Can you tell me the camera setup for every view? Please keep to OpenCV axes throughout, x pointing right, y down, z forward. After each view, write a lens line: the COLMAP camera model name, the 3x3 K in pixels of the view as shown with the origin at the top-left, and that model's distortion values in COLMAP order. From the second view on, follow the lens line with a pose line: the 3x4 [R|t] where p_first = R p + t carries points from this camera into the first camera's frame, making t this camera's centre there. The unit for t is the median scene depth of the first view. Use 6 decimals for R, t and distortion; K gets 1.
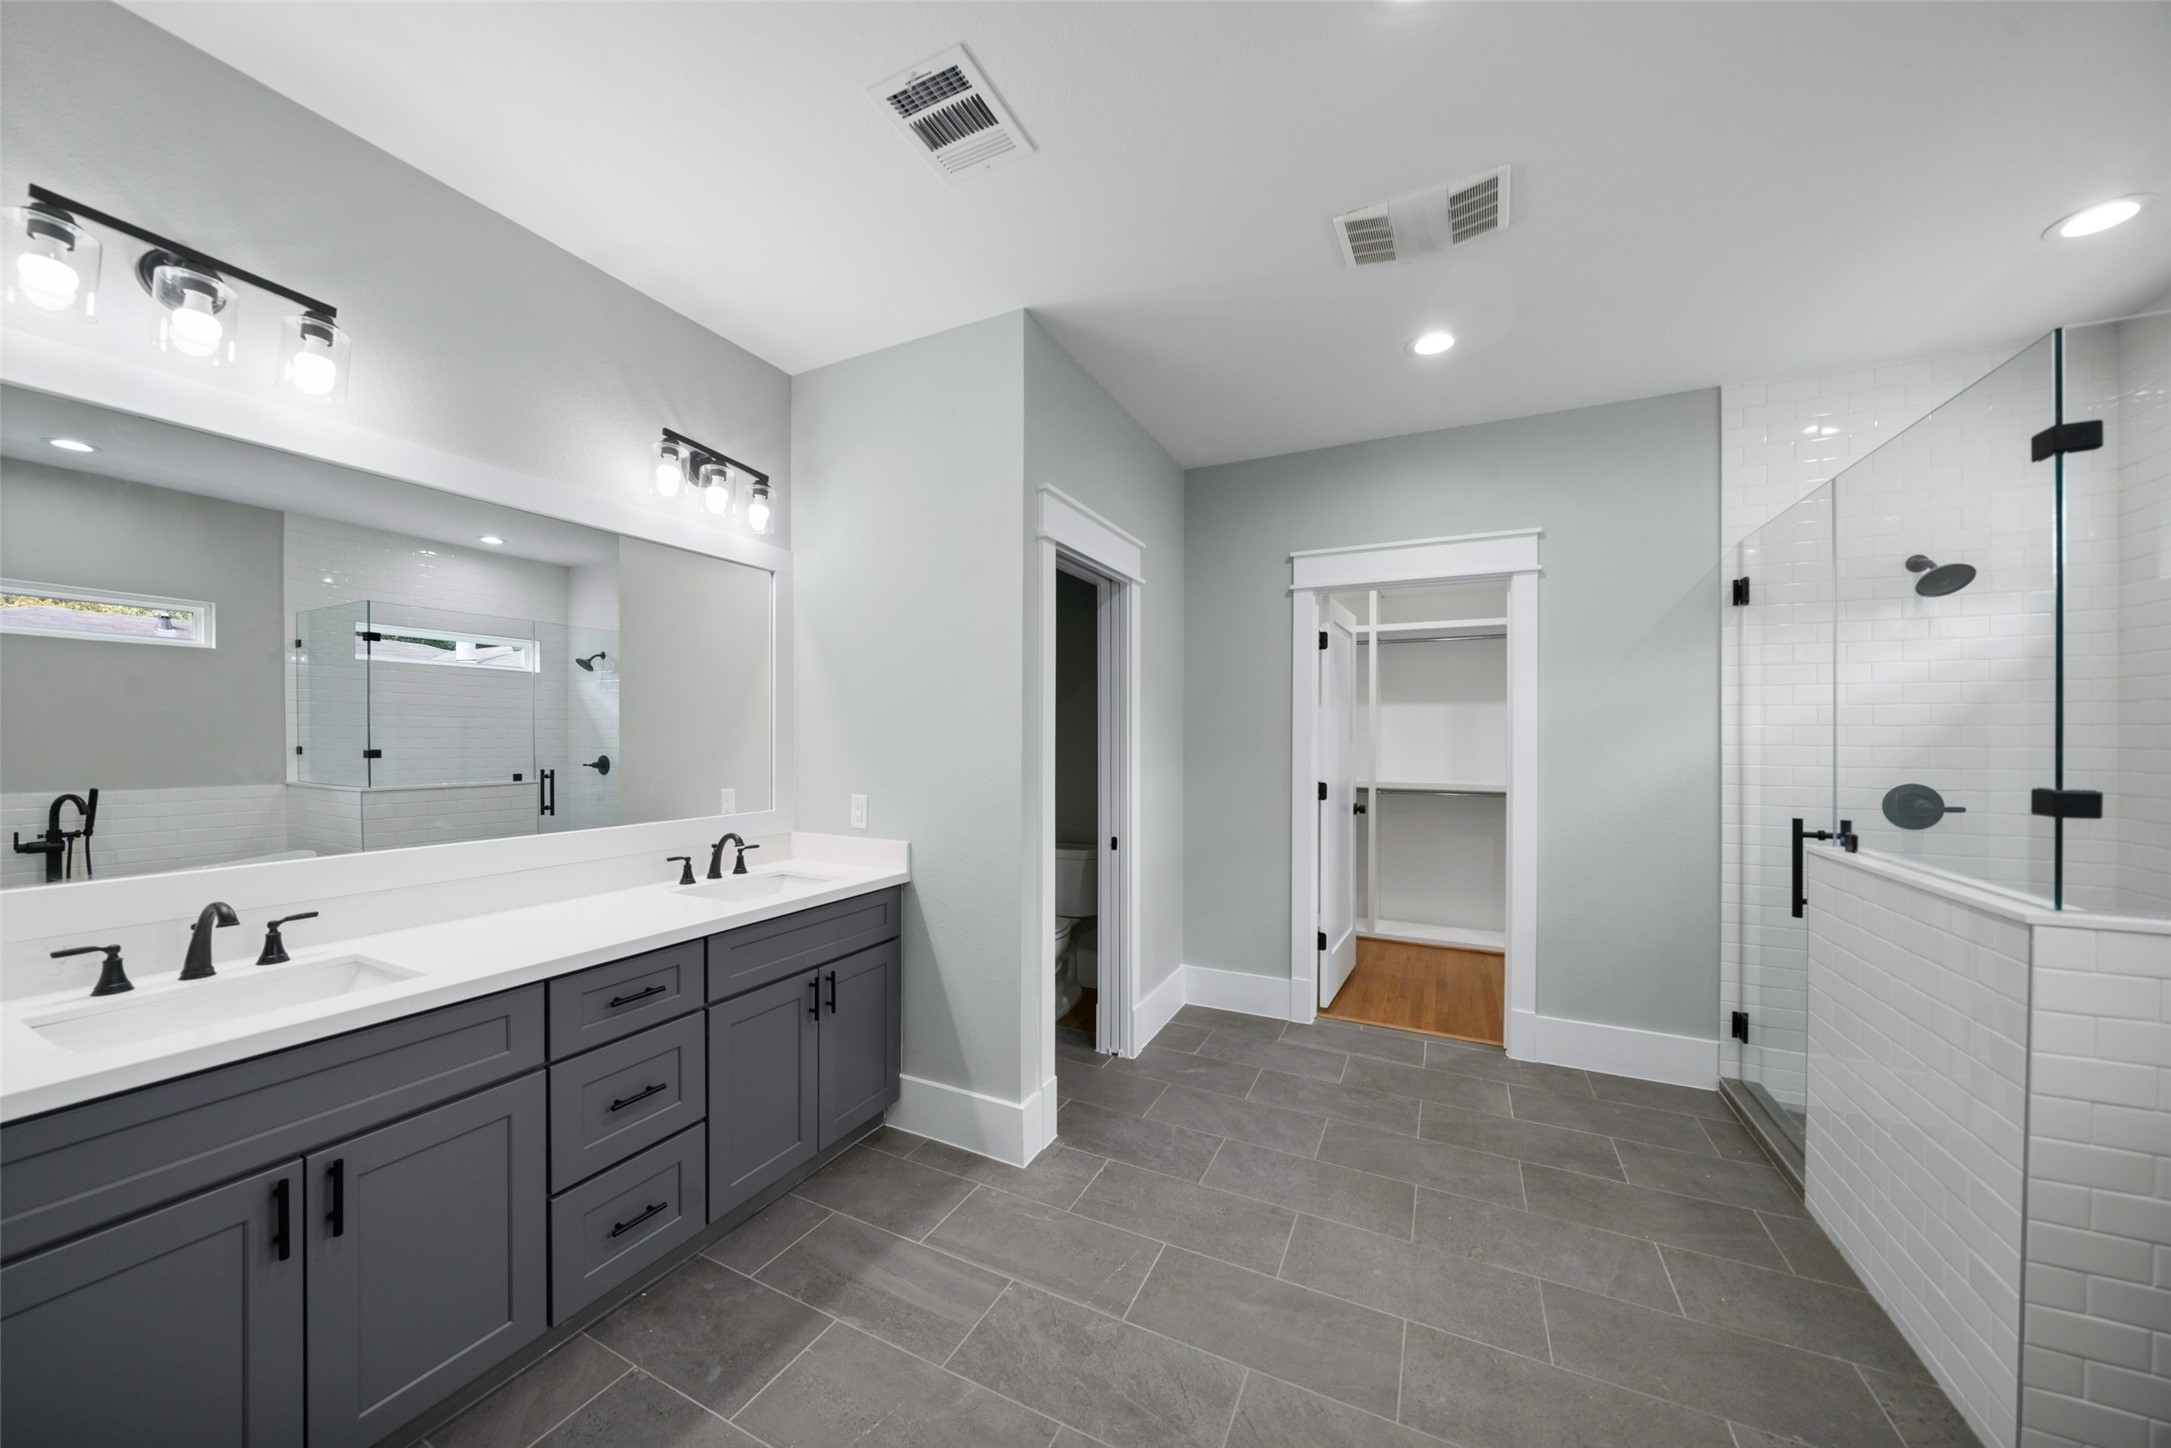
lens RADIAL K [[743.0, 0, 1077.0], [0, 743.0, 739.0], [0, 0, 1]] dist [-0.007895, 0.000034]
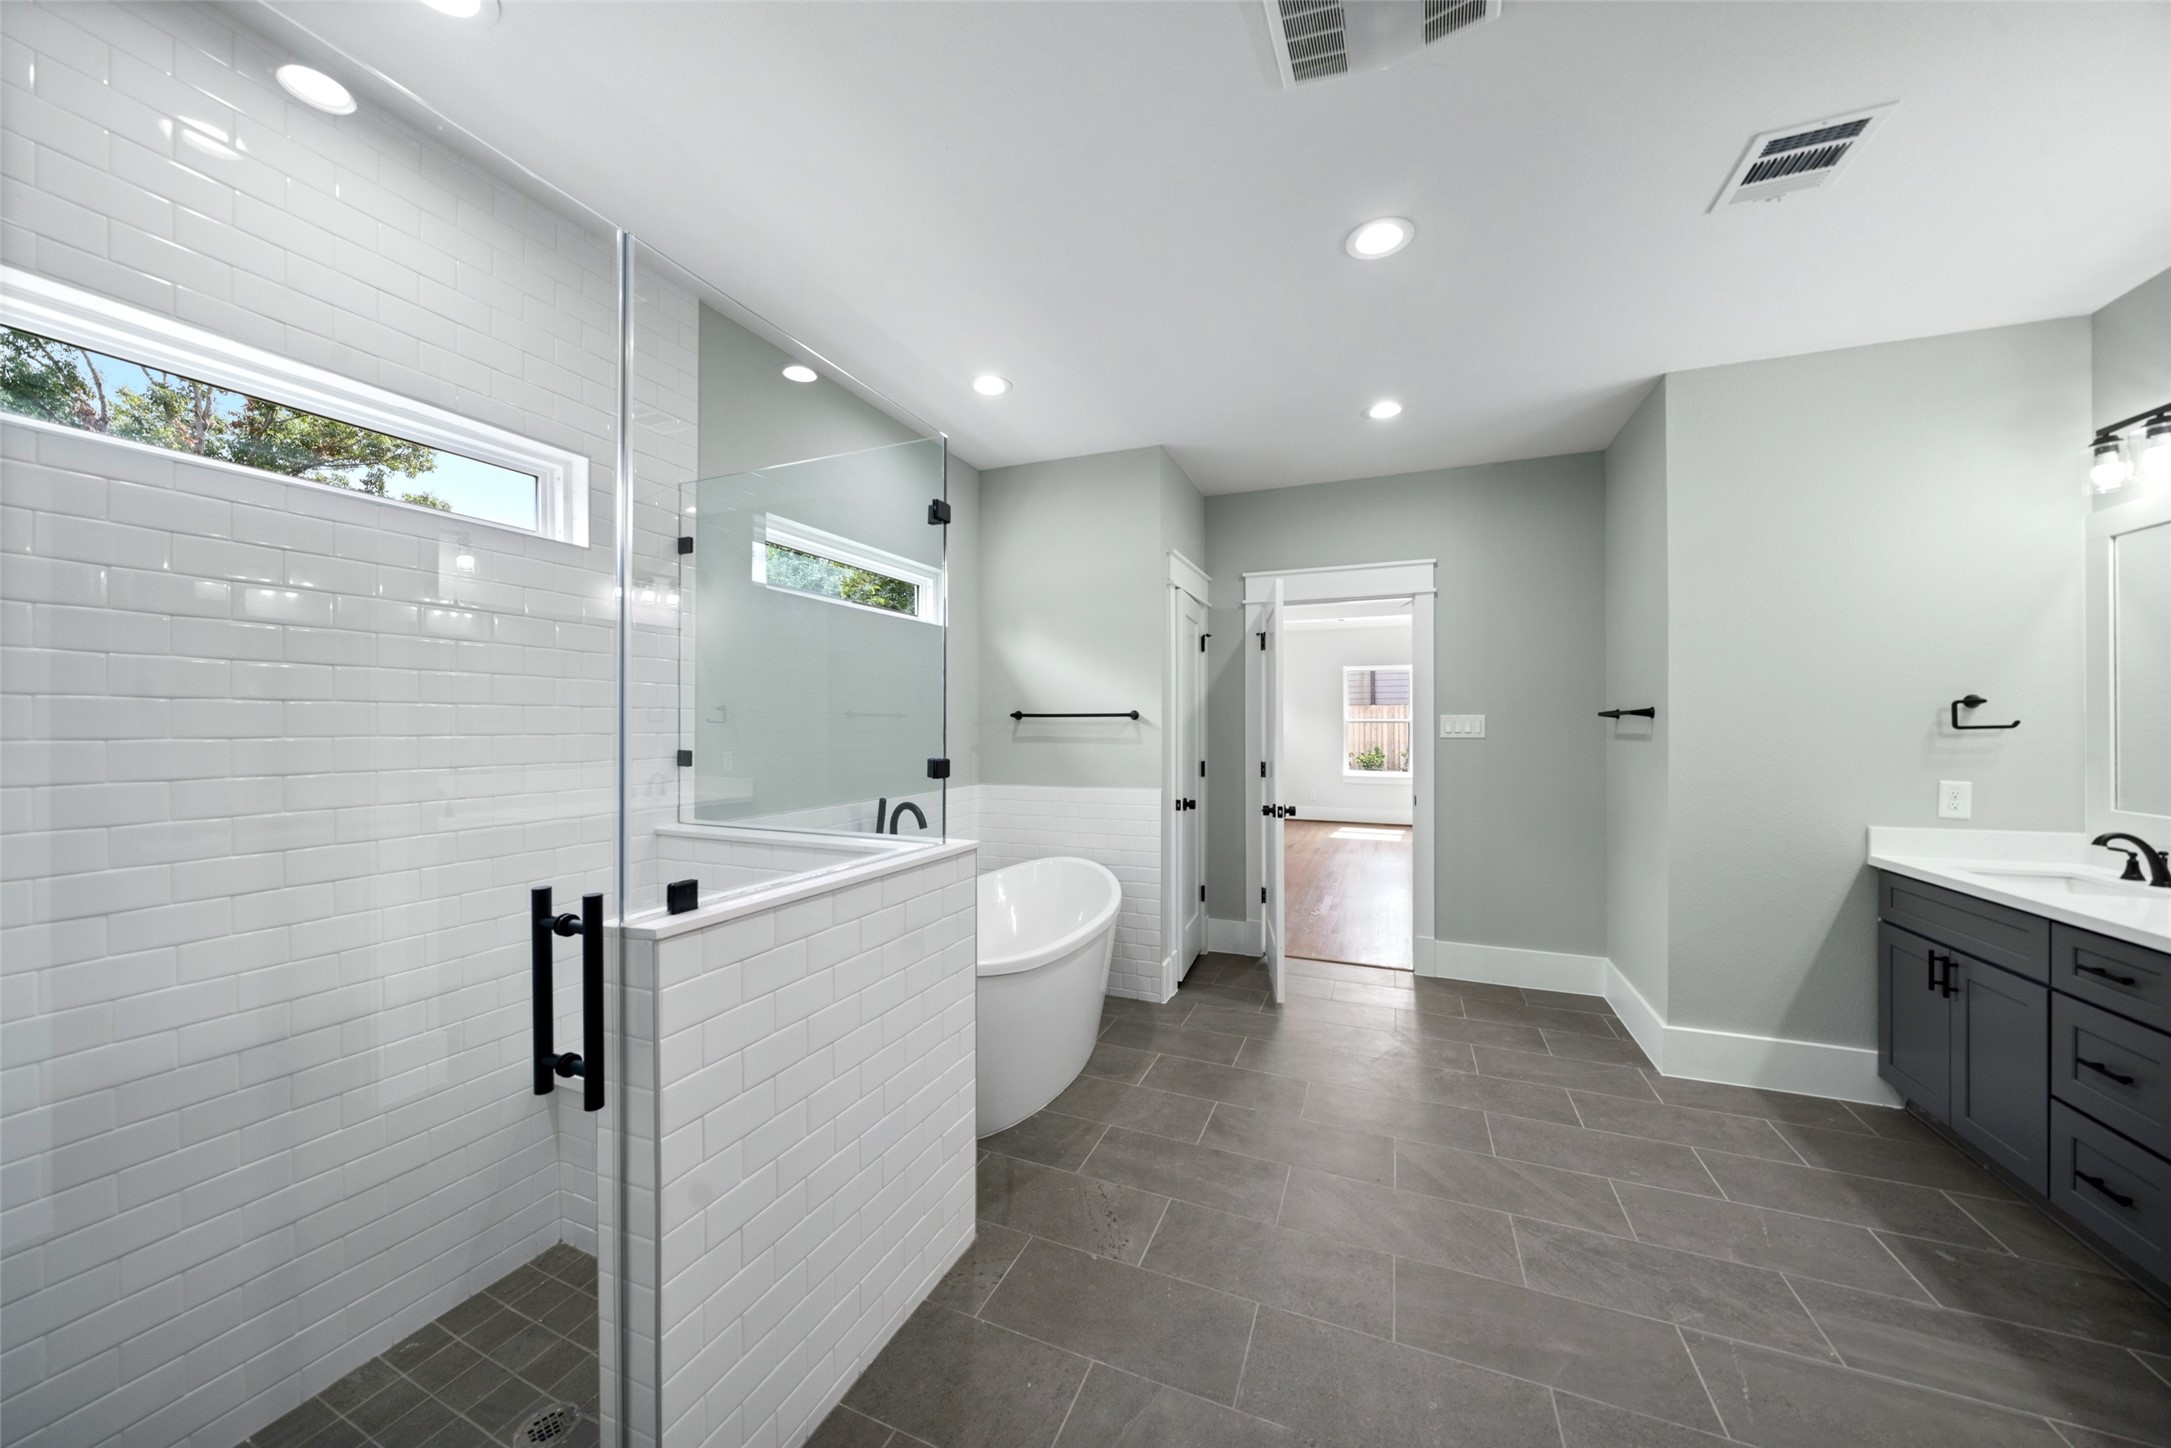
lens RADIAL K [[743.0, 0, 1077.0], [0, 743.0, 739.0], [0, 0, 1]] dist [-0.007895, 0.000034]
pose [[-0.998124, -0.003443, -0.061135, 0.918701], [-0.004592, 0.999815, 0.018664, 0.001575], [0.061059, 0.018910, -0.997955, 1.921617]]
